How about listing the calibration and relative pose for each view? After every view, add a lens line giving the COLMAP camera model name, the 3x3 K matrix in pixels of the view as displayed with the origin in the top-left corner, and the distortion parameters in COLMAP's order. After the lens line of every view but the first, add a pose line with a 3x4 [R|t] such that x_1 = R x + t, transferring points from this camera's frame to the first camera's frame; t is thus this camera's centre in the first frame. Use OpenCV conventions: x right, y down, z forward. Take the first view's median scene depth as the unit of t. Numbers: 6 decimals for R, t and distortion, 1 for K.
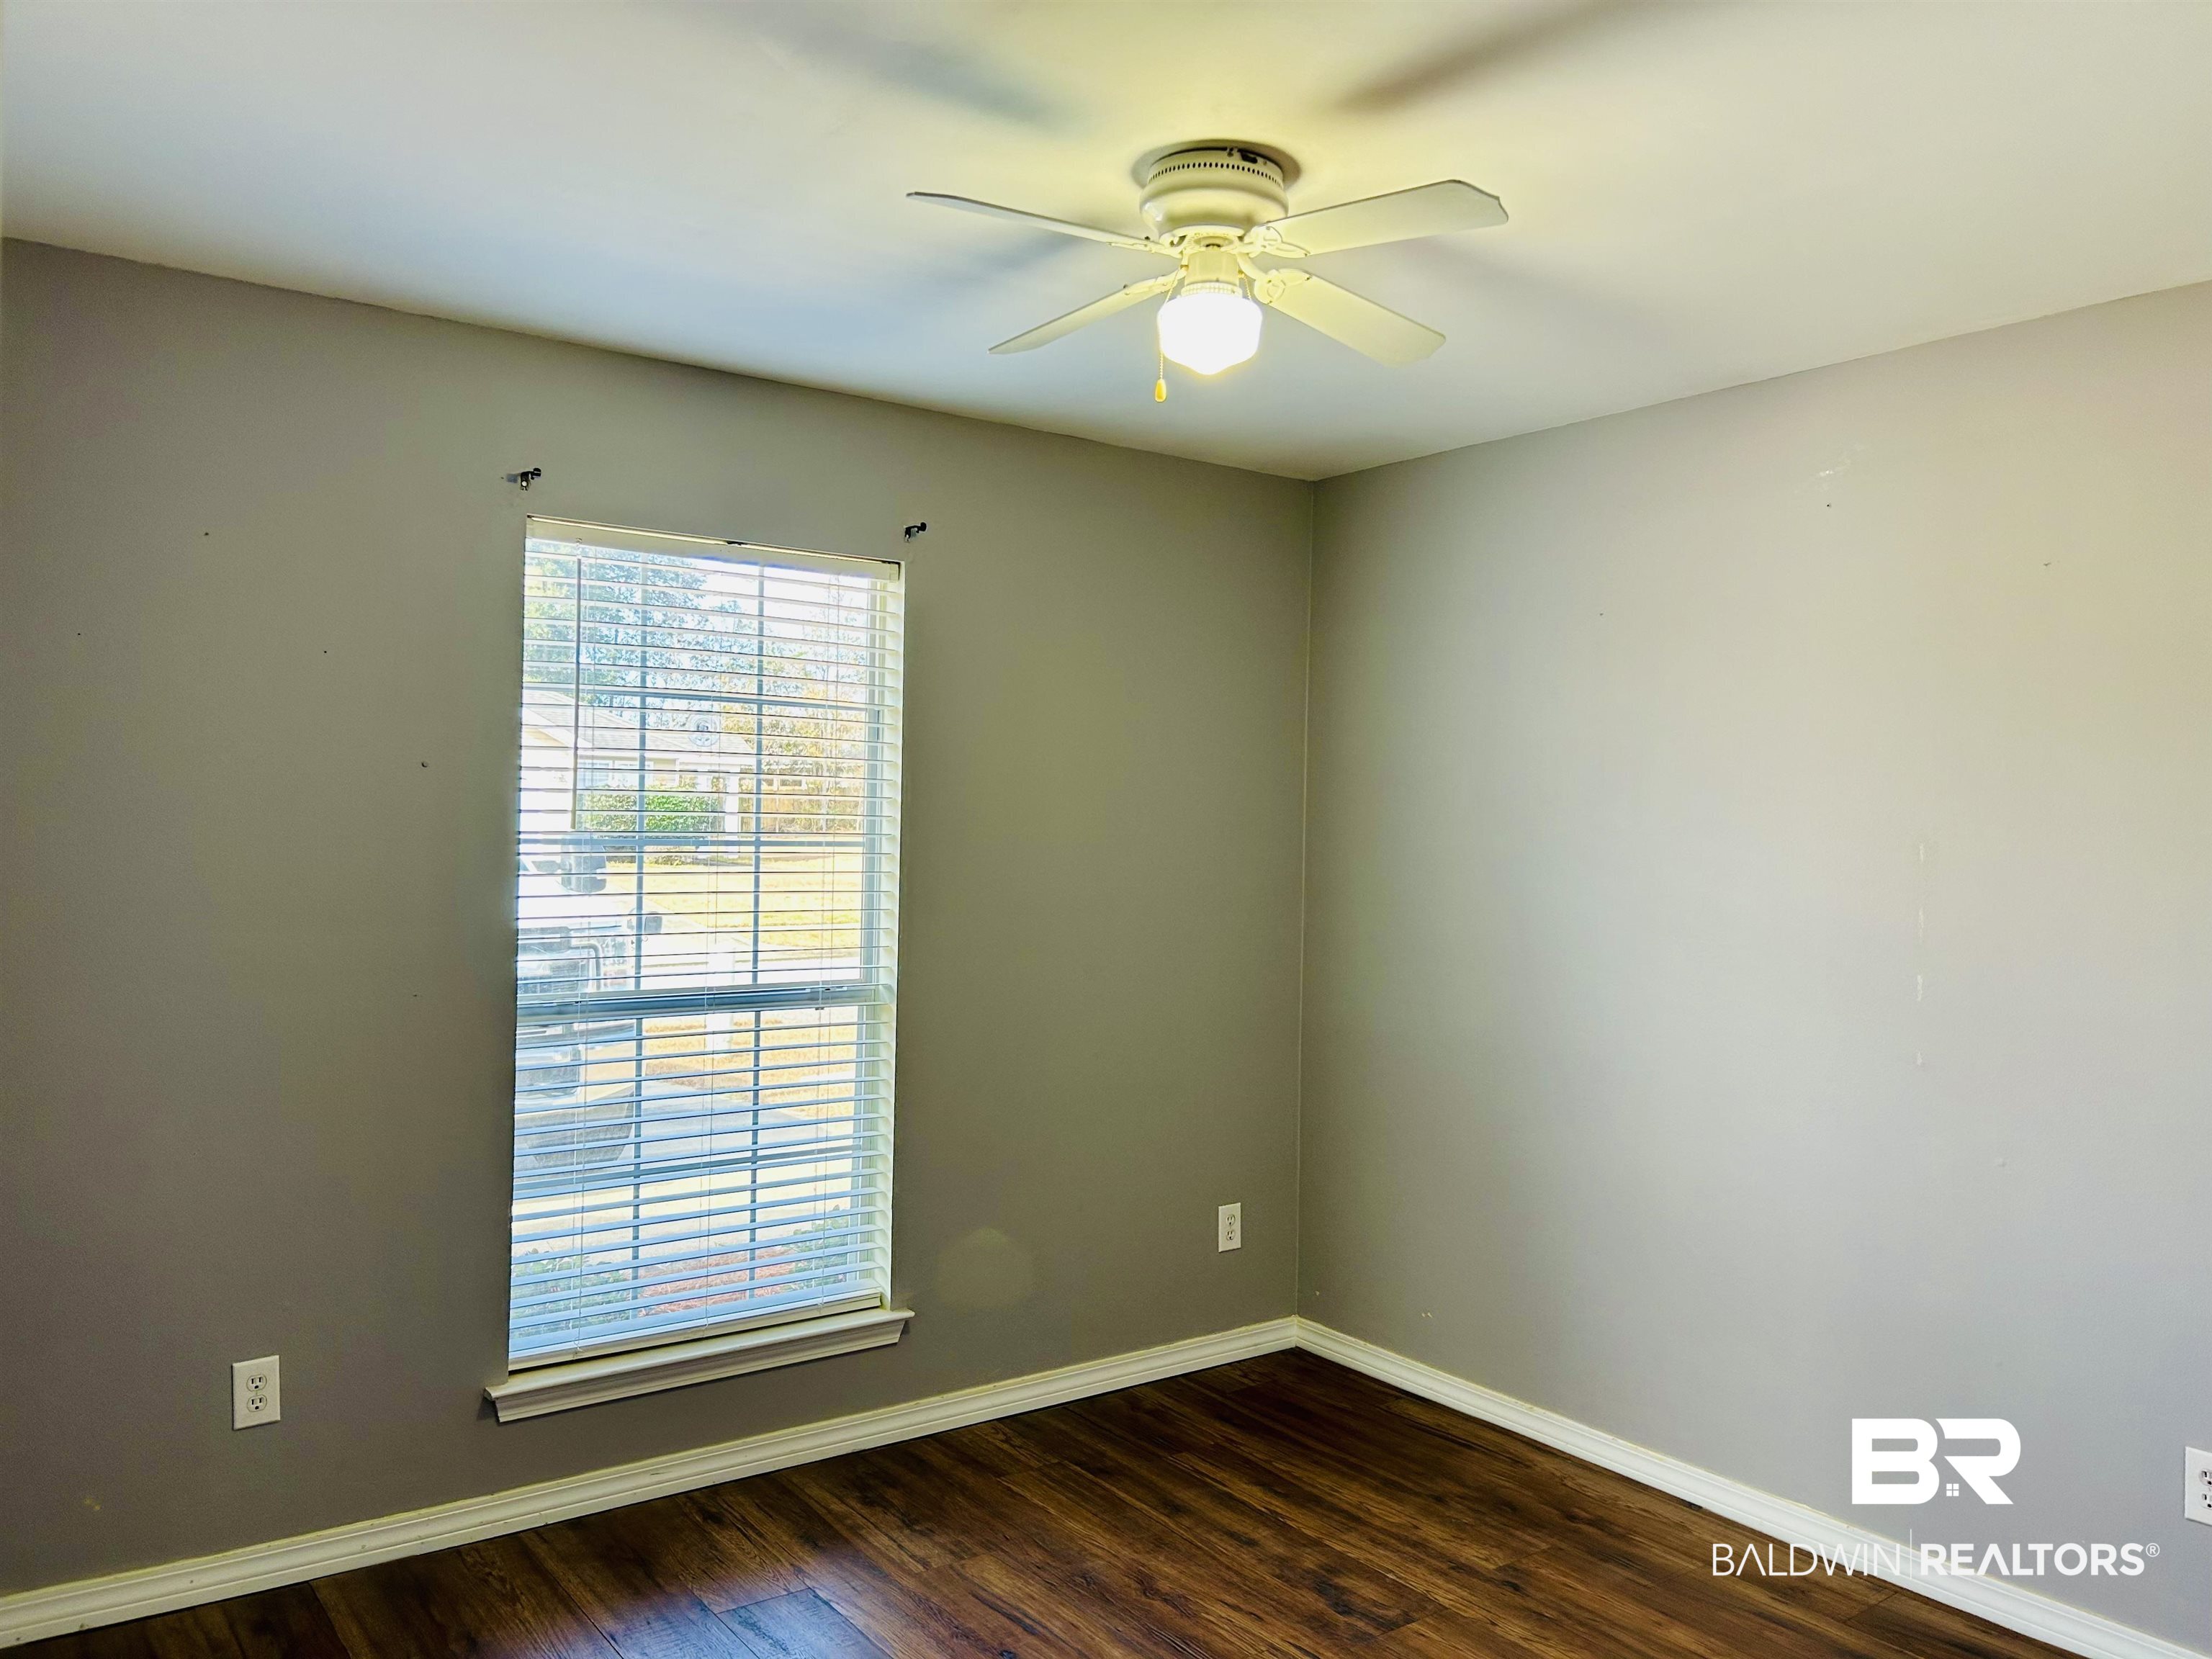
lens RADIAL K [[1662.3, 0, 1112.5], [0, 1662.3, 799.5], [0, 0, 1]] dist [0.034814, -0.049526]
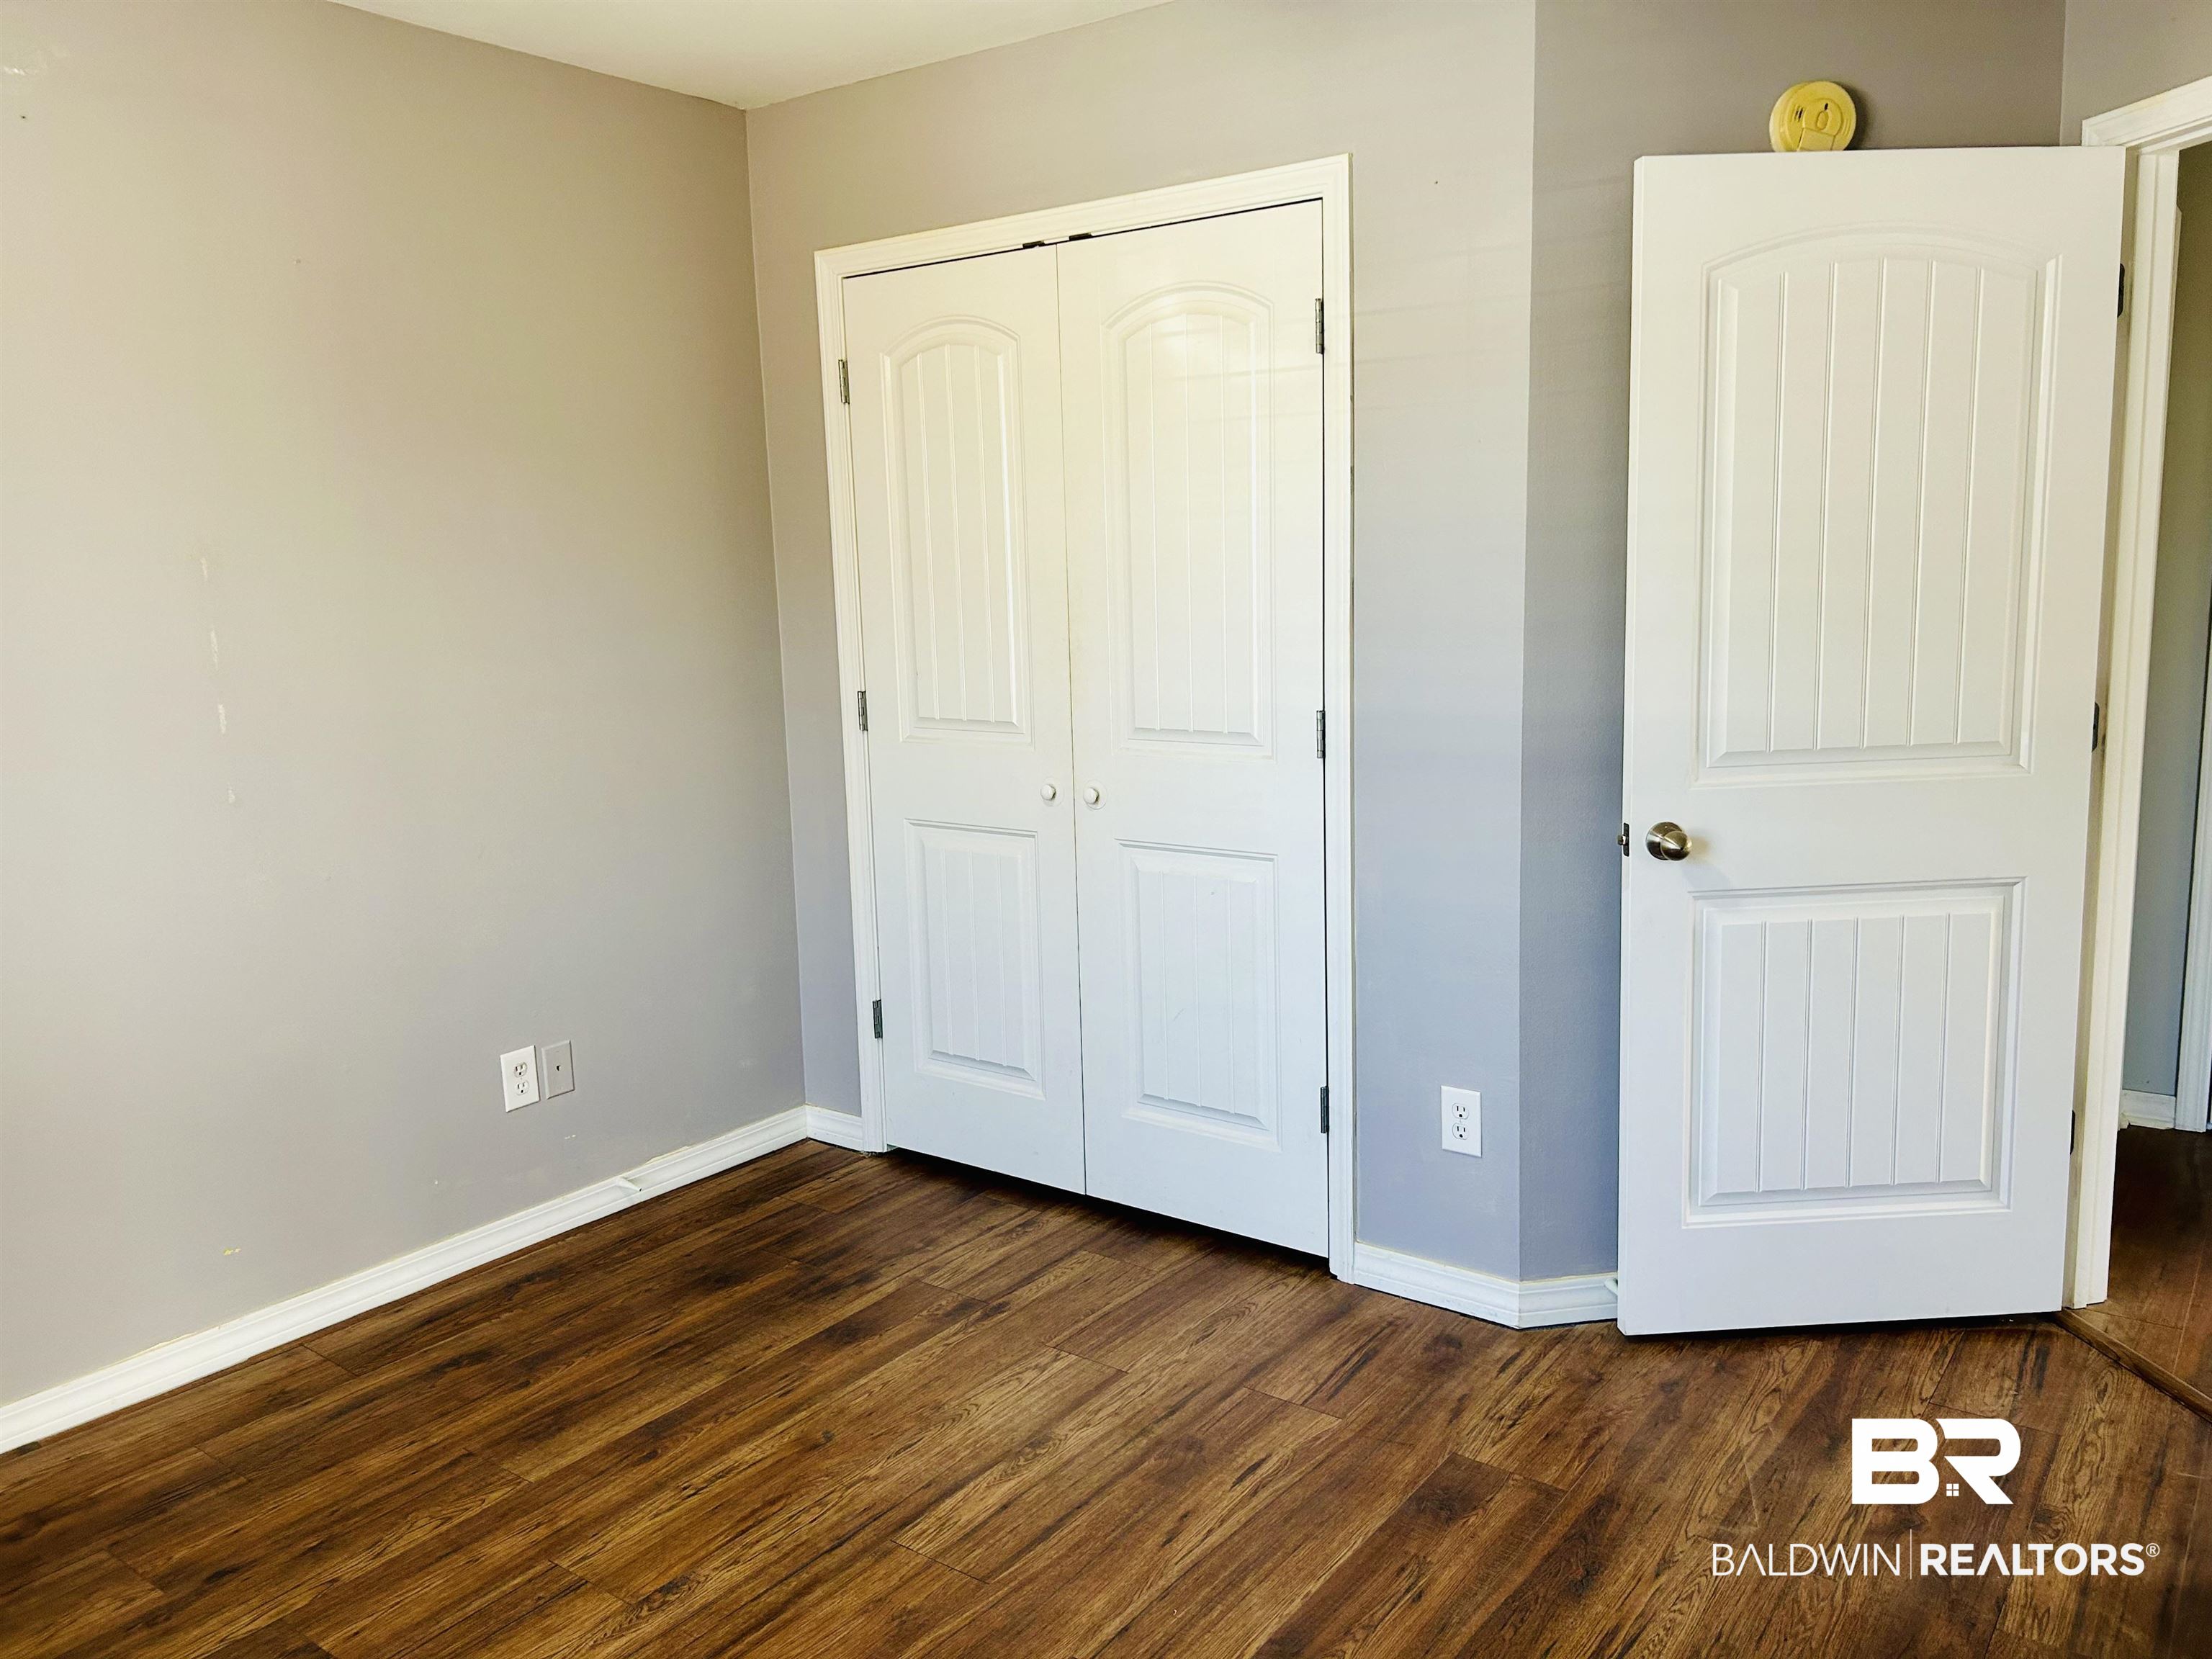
lens RADIAL K [[1662.3, 0, 1112.5], [0, 1662.3, 799.5], [0, 0, 1]] dist [0.034814, -0.049526]
pose [[-0.301317, -0.154277, 0.940961, -0.520832], [0.009401, 0.986296, 0.164720, 0.011288], [-0.953478, 0.058479, -0.295737, 0.812757]]
